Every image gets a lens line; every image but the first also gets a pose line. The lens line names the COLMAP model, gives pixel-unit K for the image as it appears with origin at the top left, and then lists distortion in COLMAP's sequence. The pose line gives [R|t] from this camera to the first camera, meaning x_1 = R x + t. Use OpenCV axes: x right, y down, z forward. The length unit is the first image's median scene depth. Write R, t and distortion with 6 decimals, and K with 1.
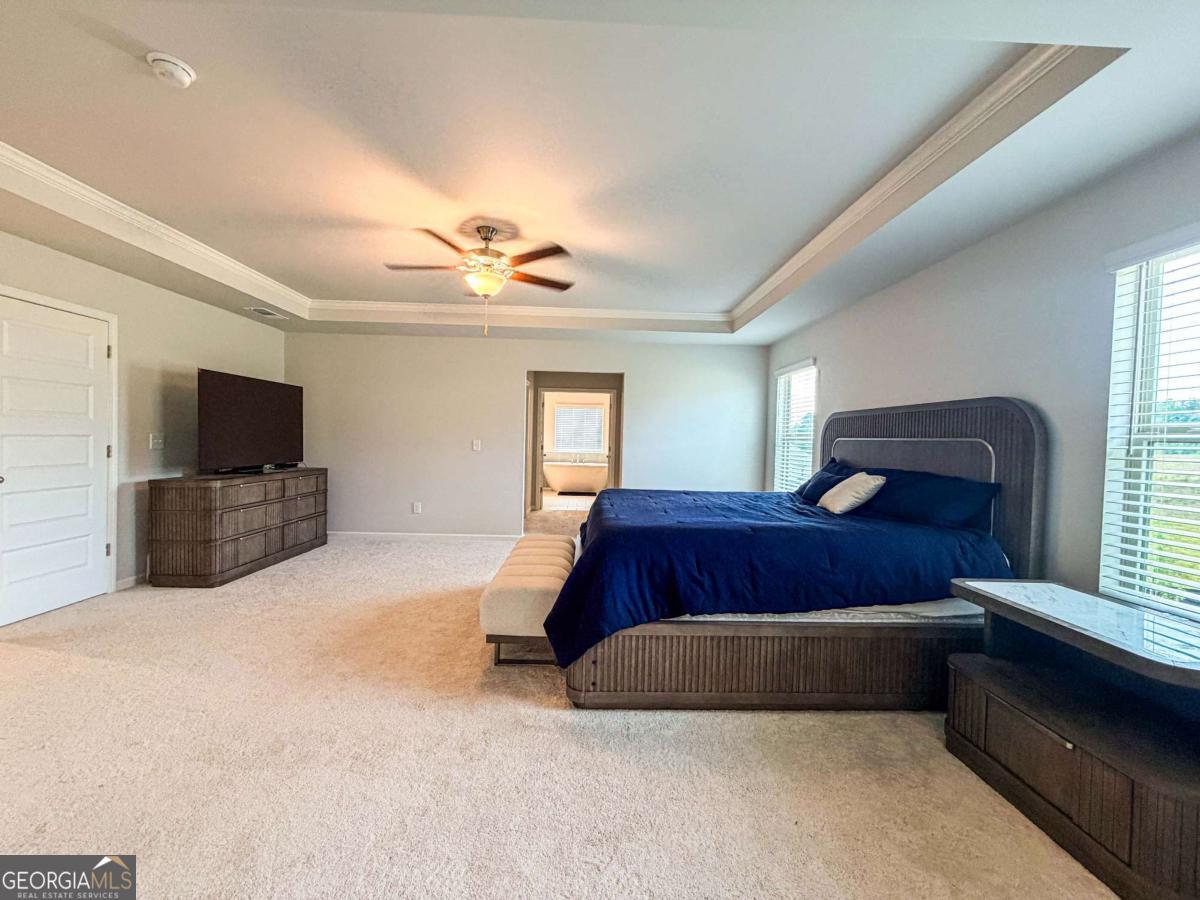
lens RADIAL K [[477.9, 0, 595.9], [0, 477.9, 449.8], [0, 0, 1]] dist [0.002576, 0.000151]
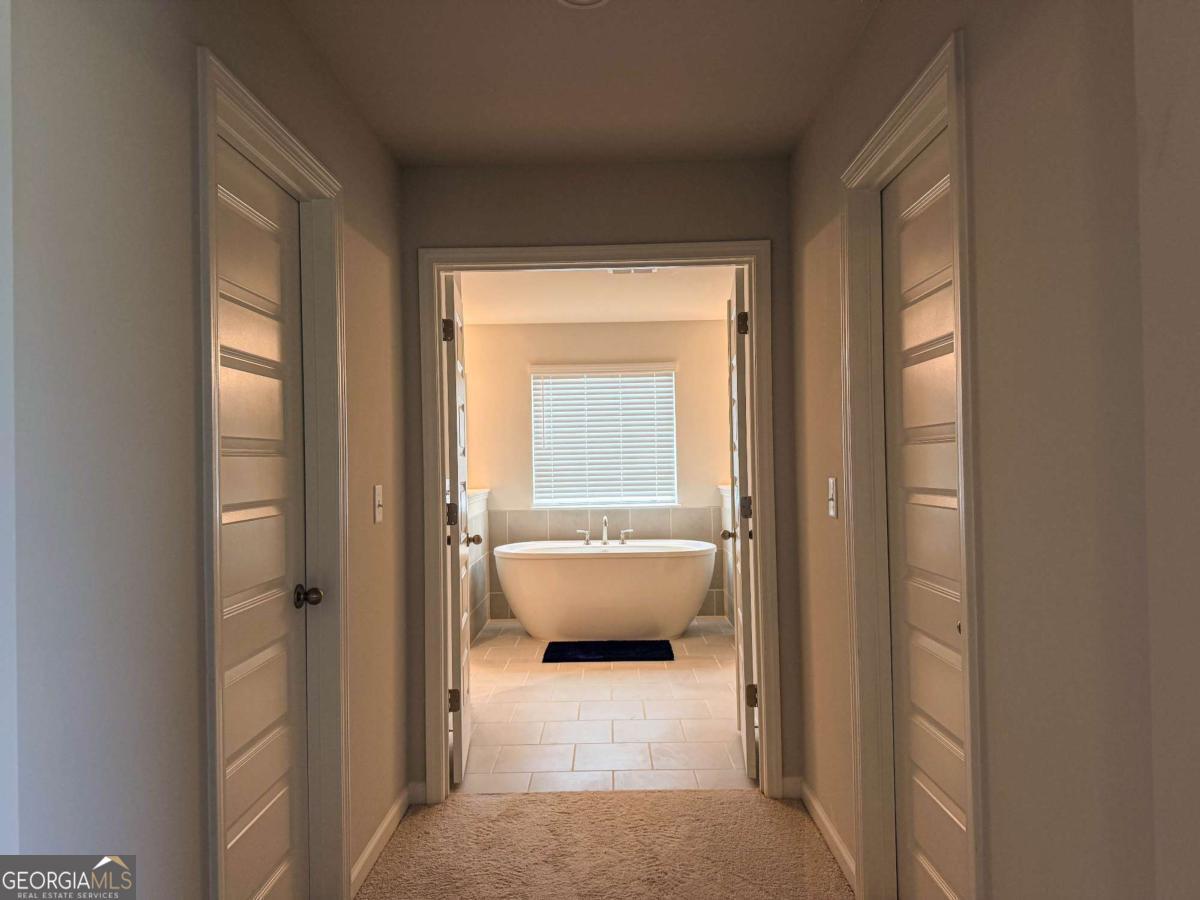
lens RADIAL K [[839.4, 0, 600.0], [0, 839.4, 450.0], [0, 0, 1]] dist [0.000348, 0.000027]
pose [[0.998250, -0.046874, -0.036050, -0.048814], [0.045344, 0.998082, -0.042140, -0.026562], [0.037956, 0.040432, 0.998461, 1.122805]]
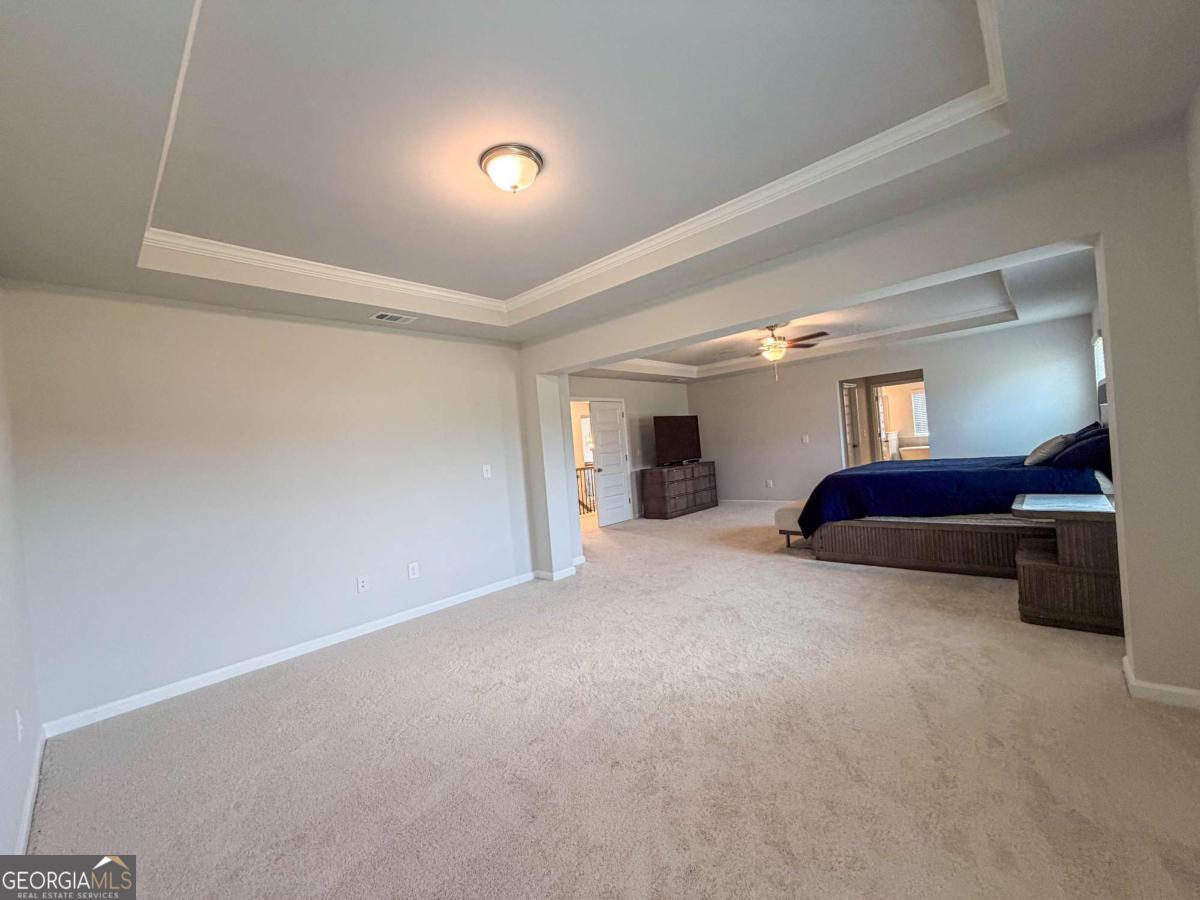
lens RADIAL K [[477.9, 0, 595.9], [0, 477.9, 449.8], [0, 0, 1]] dist [0.002576, 0.000151]
pose [[0.706311, -0.079226, -0.703454, 0.404414], [0.082599, 0.996153, -0.029257, 0.016746], [0.703066, -0.037441, 0.710138, -0.595461]]
